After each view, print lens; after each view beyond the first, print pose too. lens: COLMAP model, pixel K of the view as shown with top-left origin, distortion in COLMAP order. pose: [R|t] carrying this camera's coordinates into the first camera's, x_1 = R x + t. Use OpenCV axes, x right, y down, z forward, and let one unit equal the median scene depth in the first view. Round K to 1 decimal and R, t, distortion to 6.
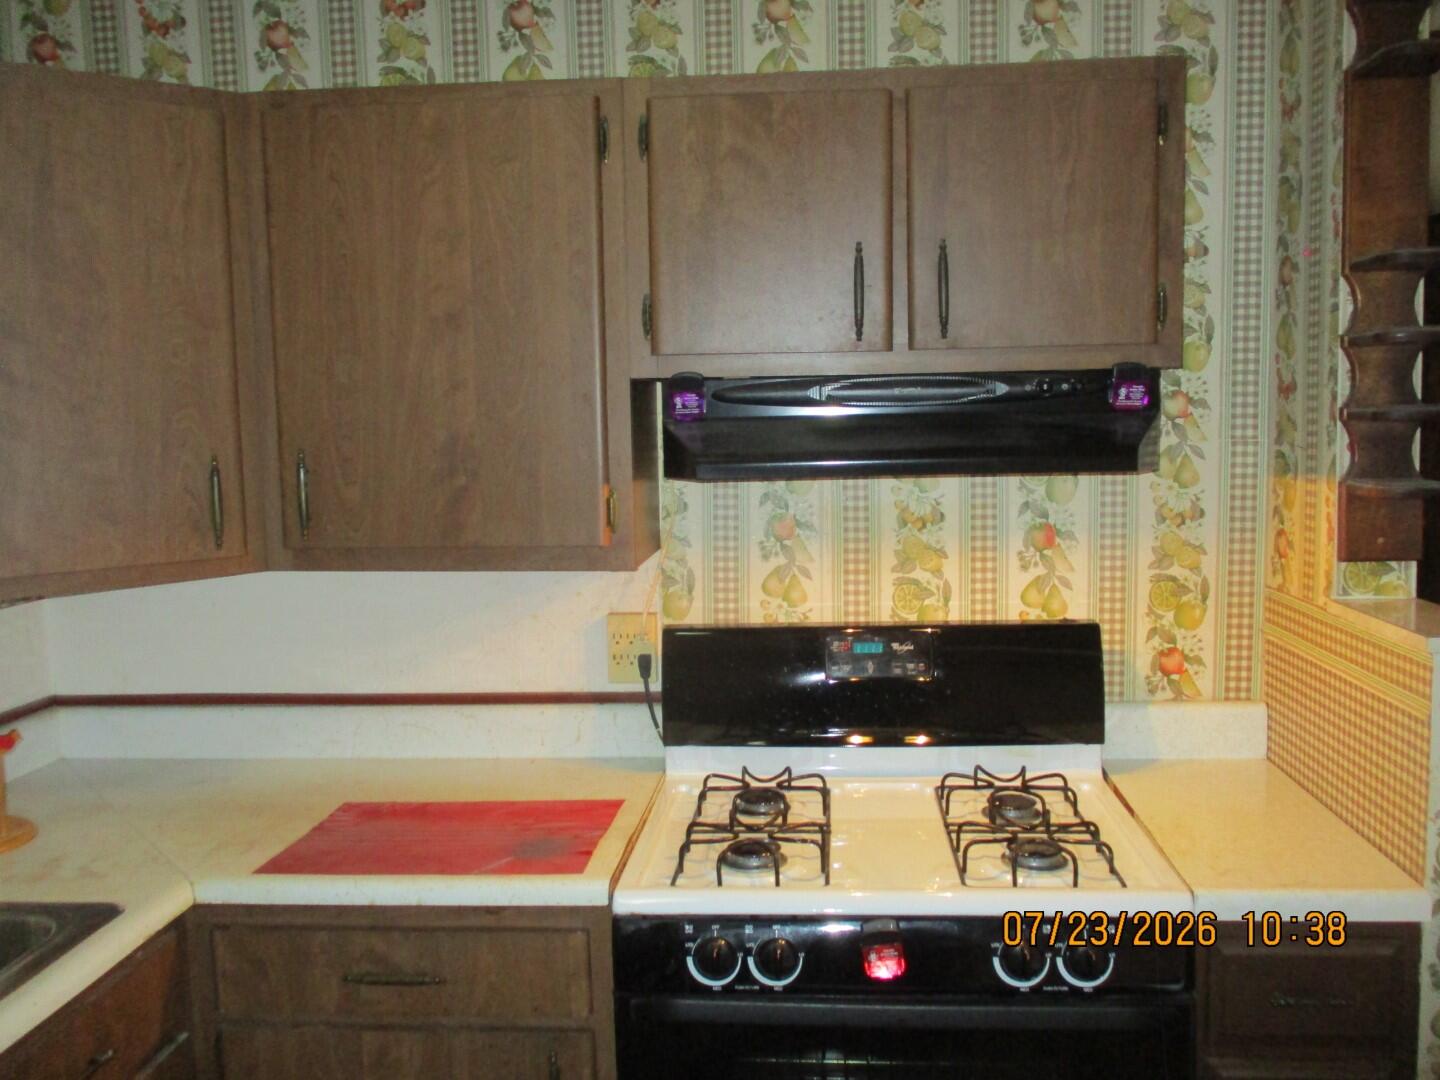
lens RADIAL K [[1201.8, 0, 723.3], [0, 1201.8, 536.2], [0, 0, 1]] dist [-0.035066, 0.031795]
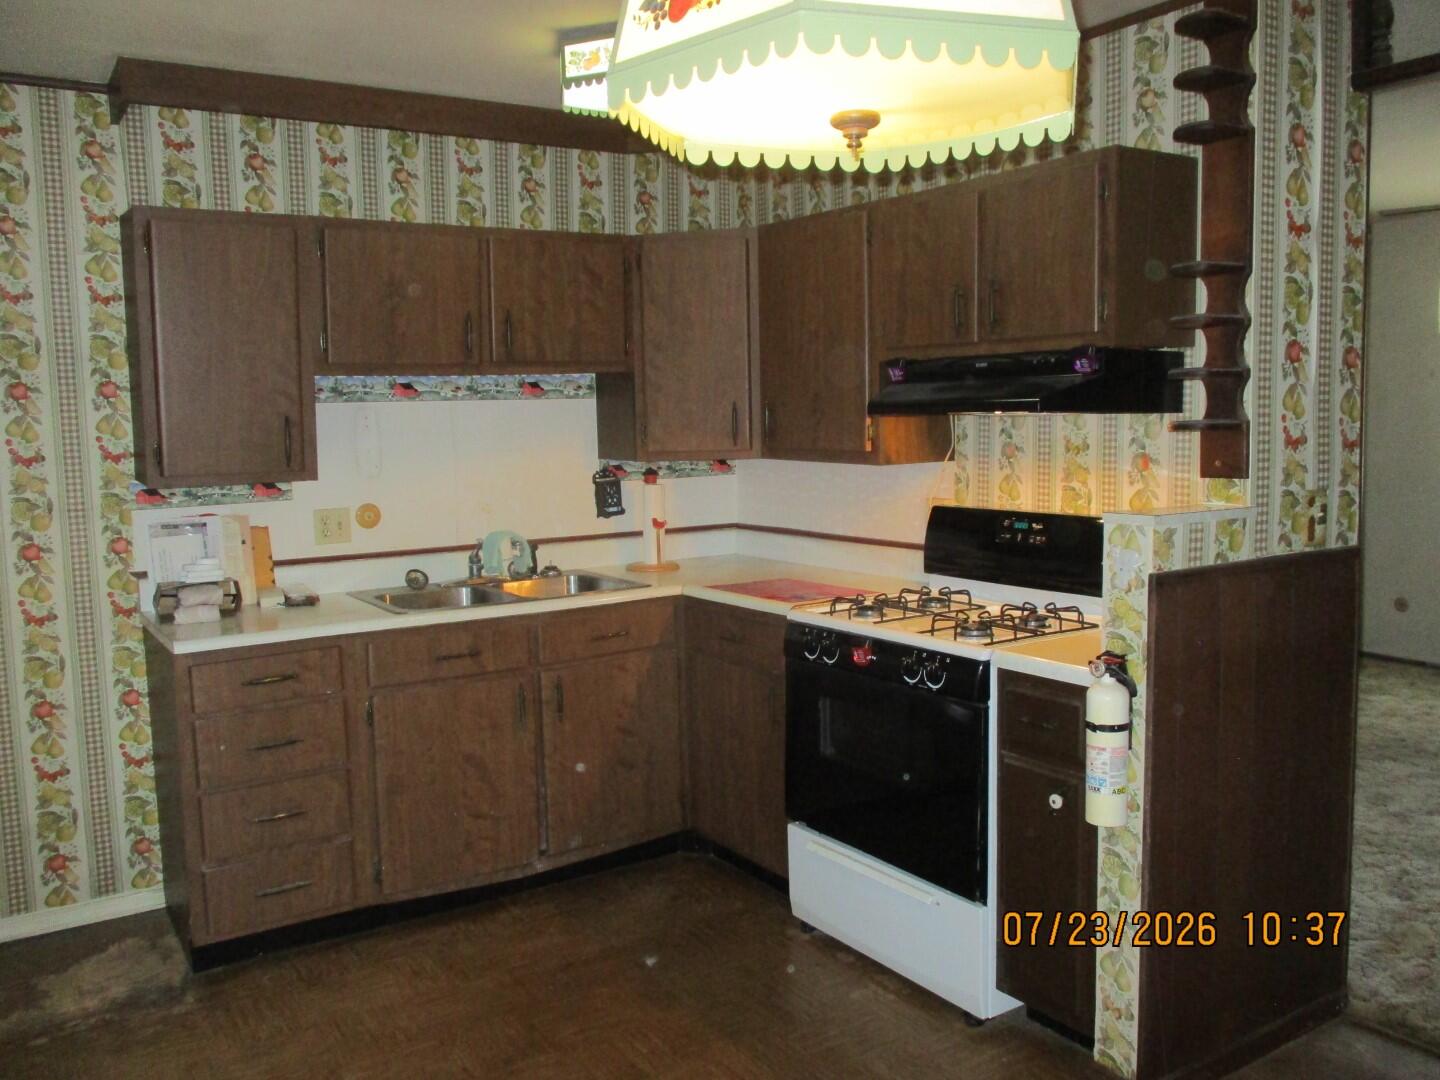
lens RADIAL K [[1201.8, 0, 718.4], [0, 1201.8, 537.5], [0, 0, 1]] dist [-0.035066, 0.031795]
pose [[0.605403, 0.094149, -0.790331, 1.265186], [-0.071961, 0.995387, 0.063454, 0.040761], [0.792659, 0.018458, 0.609385, -0.326950]]
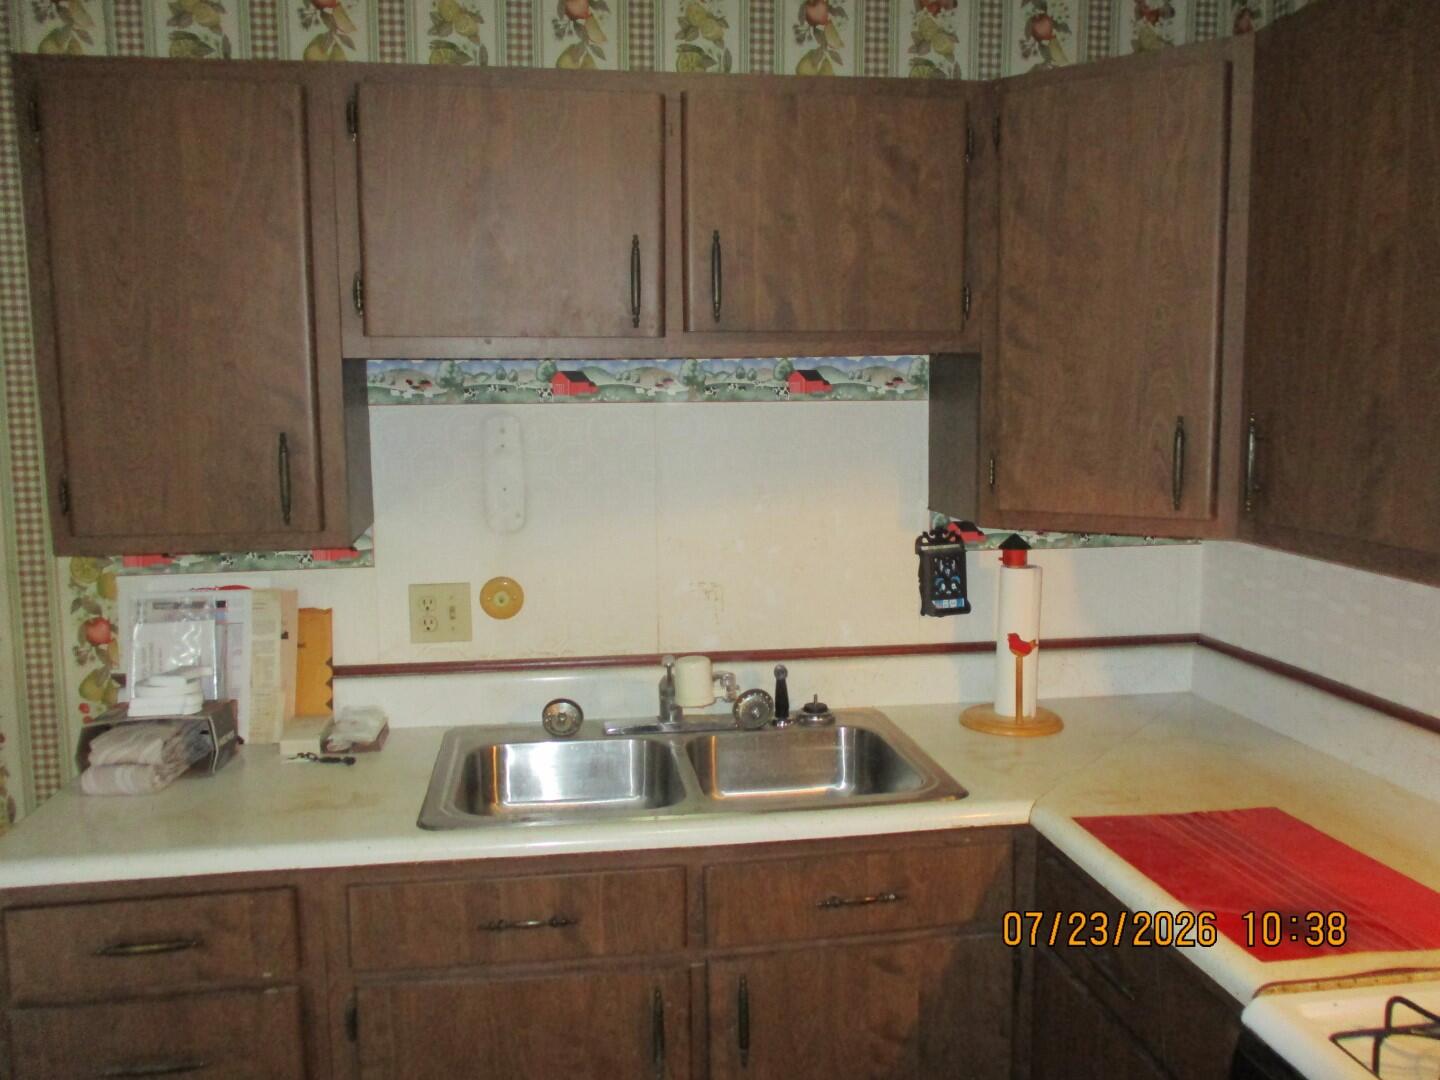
lens RADIAL K [[1201.8, 0, 727.0], [0, 1201.8, 532.7], [0, 0, 1]] dist [-0.035066, 0.031795]
pose [[0.228390, 0.130605, -0.964770, 0.457076], [-0.094417, 0.989261, 0.111569, -0.046077], [0.968981, 0.065609, 0.238269, 0.397391]]
